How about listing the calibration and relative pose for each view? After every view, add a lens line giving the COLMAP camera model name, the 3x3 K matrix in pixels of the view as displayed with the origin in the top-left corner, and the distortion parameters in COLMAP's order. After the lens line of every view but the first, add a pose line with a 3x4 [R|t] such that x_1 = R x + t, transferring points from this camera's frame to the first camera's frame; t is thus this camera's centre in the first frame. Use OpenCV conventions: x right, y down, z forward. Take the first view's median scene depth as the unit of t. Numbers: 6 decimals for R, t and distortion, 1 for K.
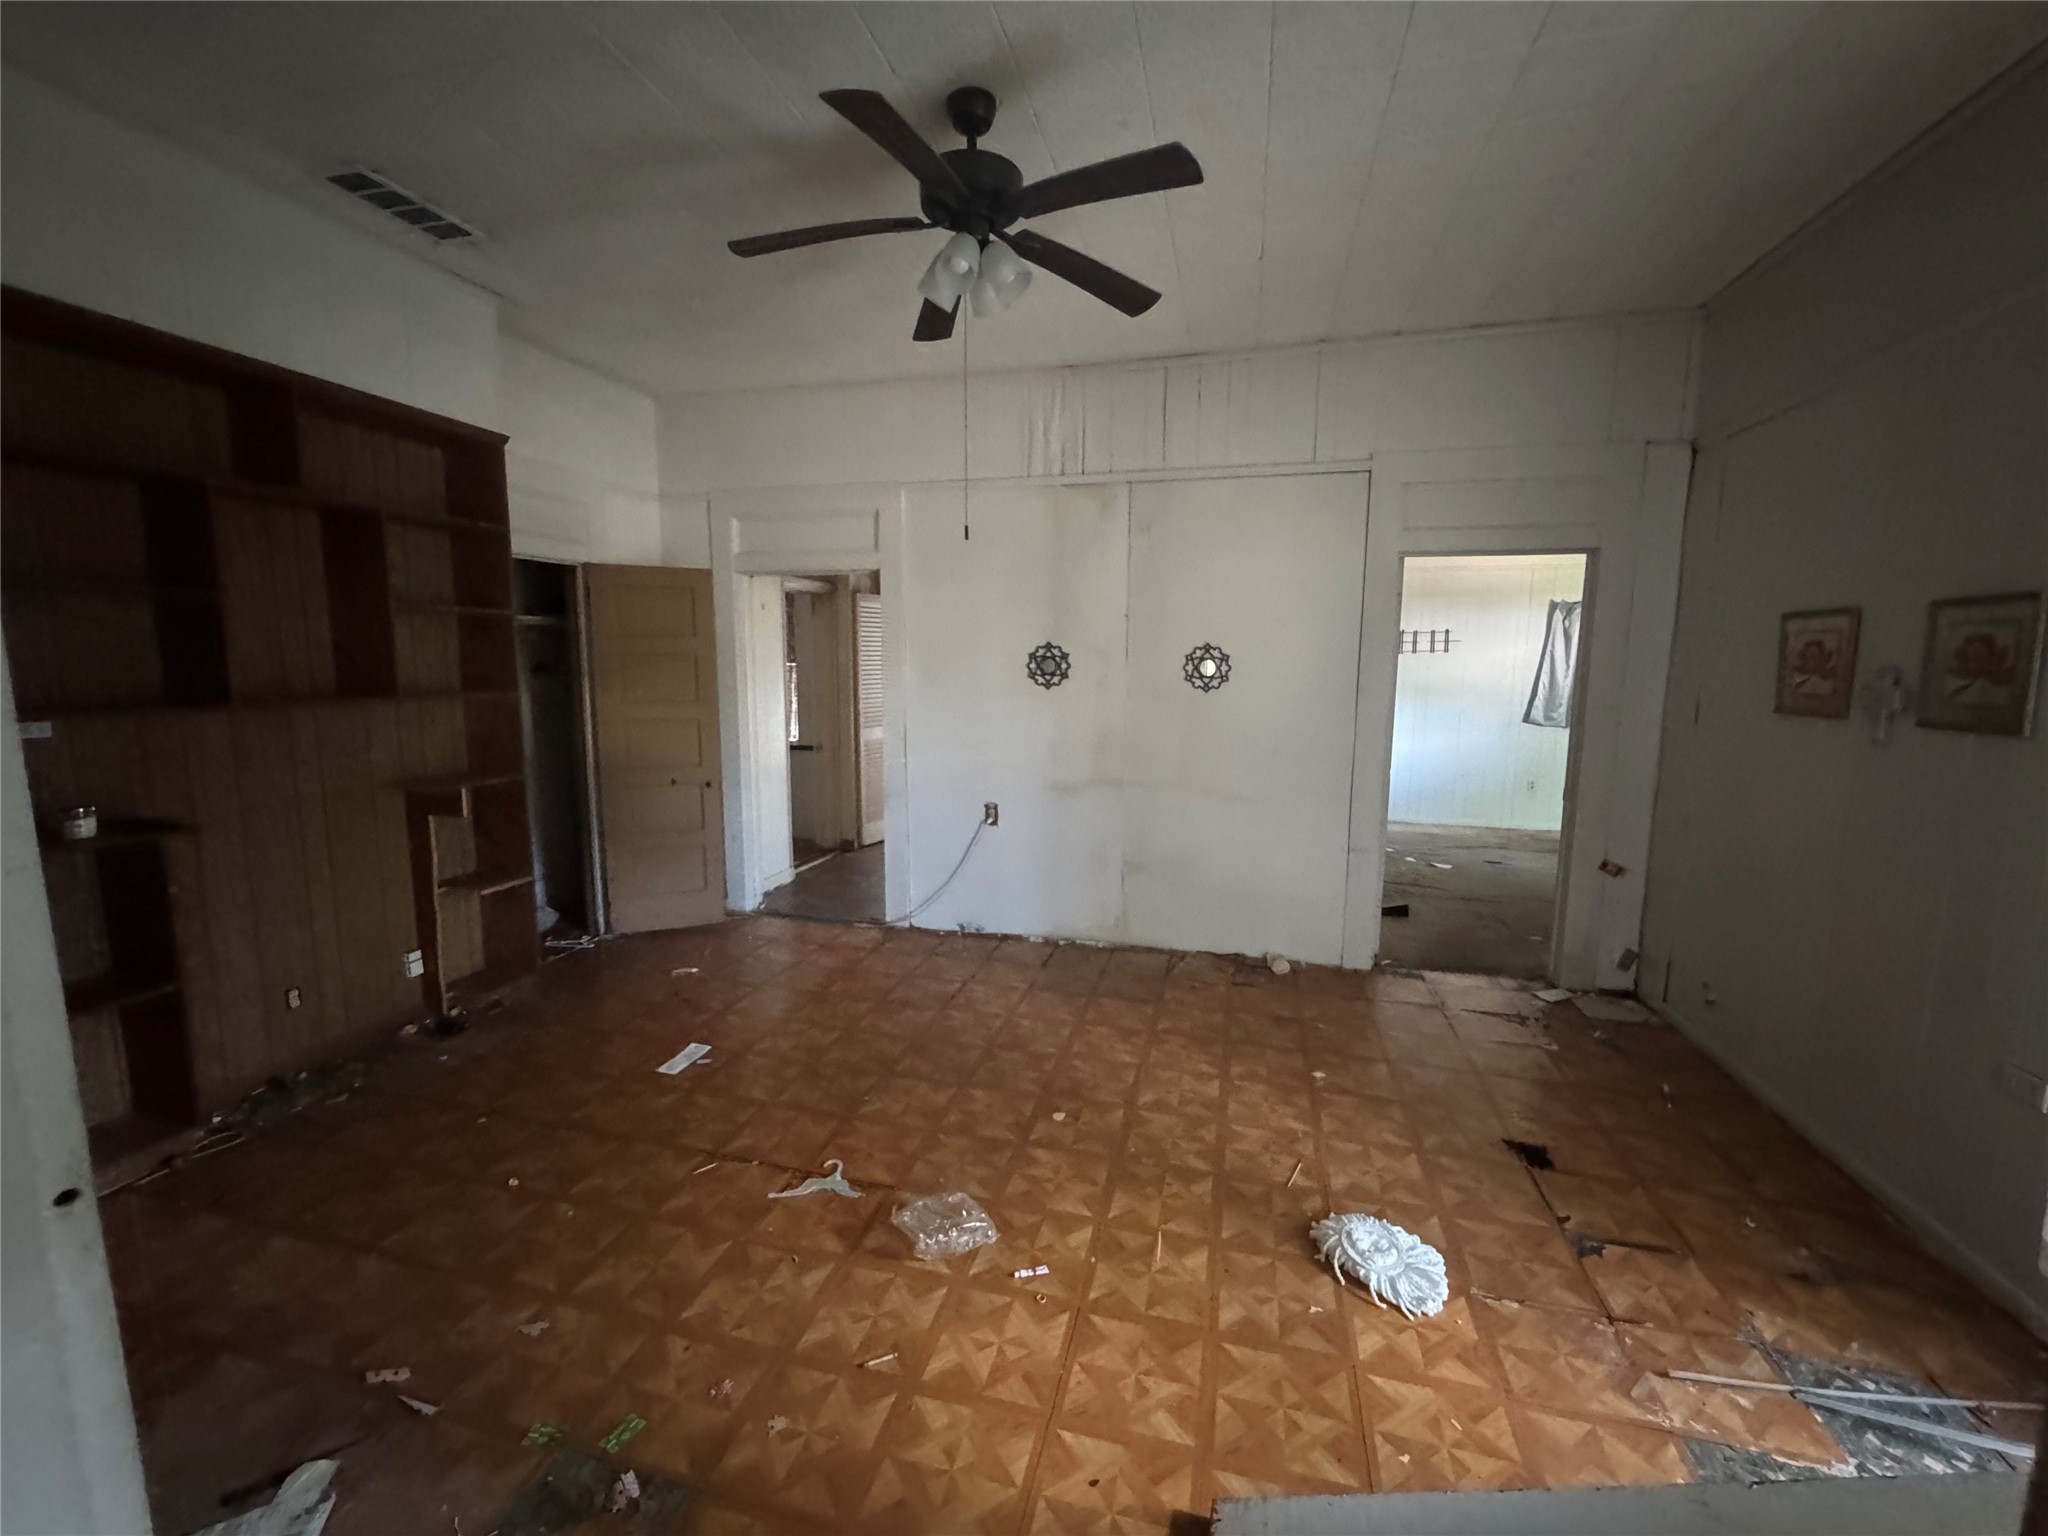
lens RADIAL K [[831.9, 0, 1024.3], [0, 831.9, 772.7], [0, 0, 1]] dist [0.000278, 0.000008]
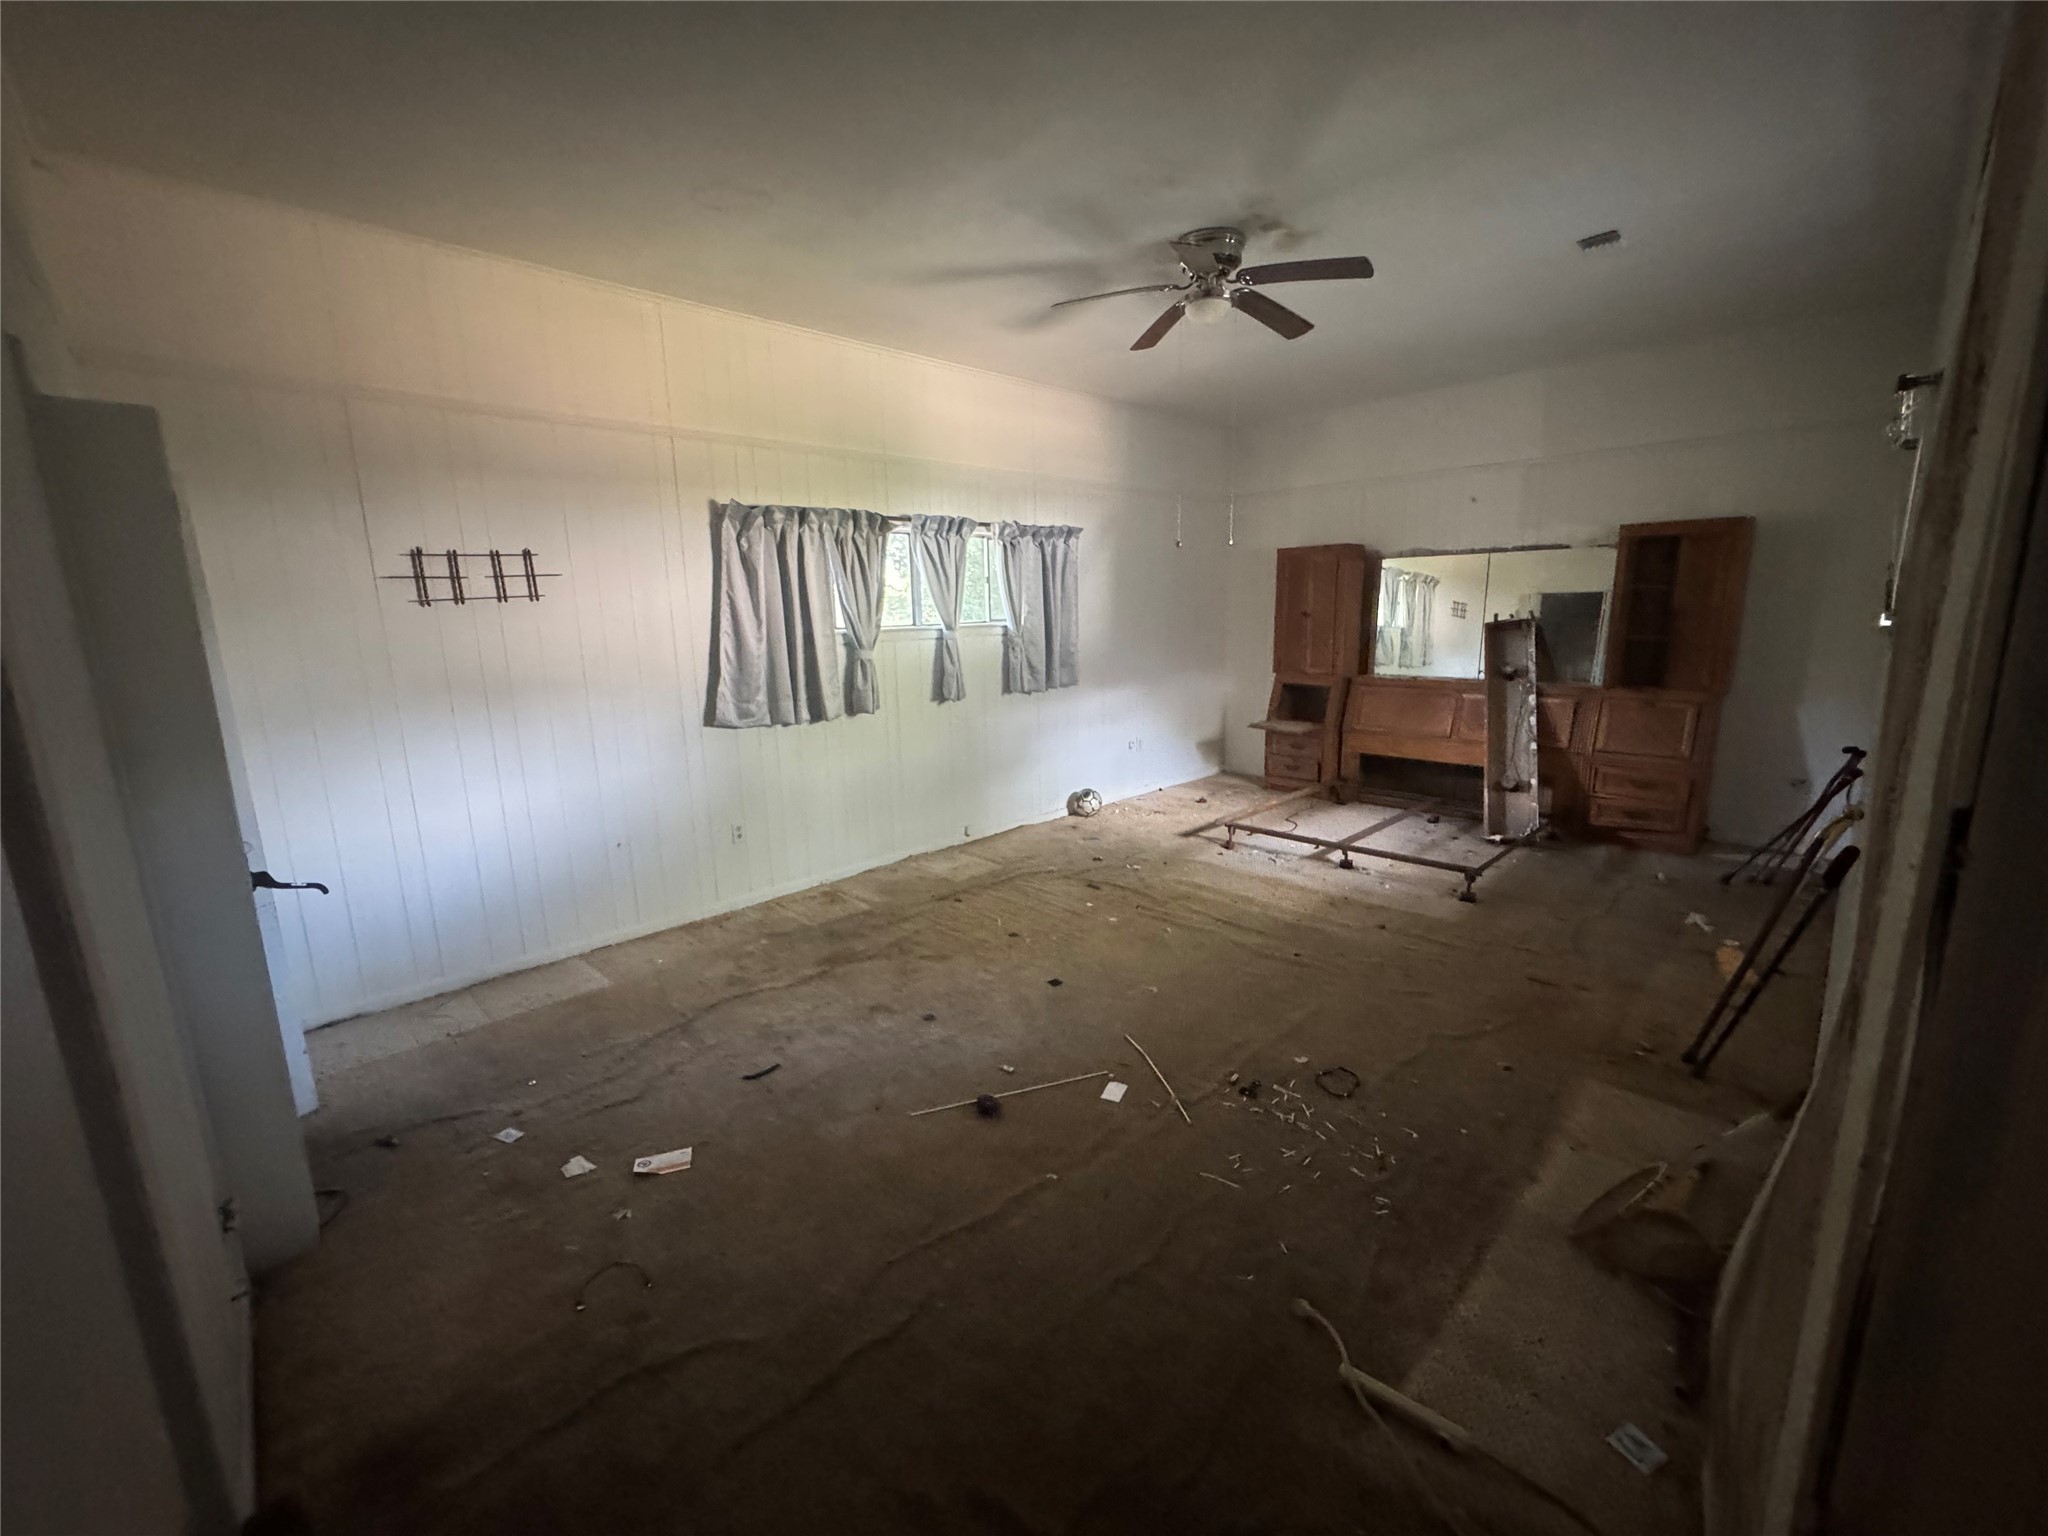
lens RADIAL K [[831.9, 0, 1027.8], [0, 831.9, 770.3], [0, 0, 1]] dist [0.000278, 0.000008]
pose [[0.528989, -0.185368, 0.828136, 0.251849], [0.140323, 0.981525, 0.130067, -0.073565], [-0.836947, 0.047402, 0.545228, 0.523567]]
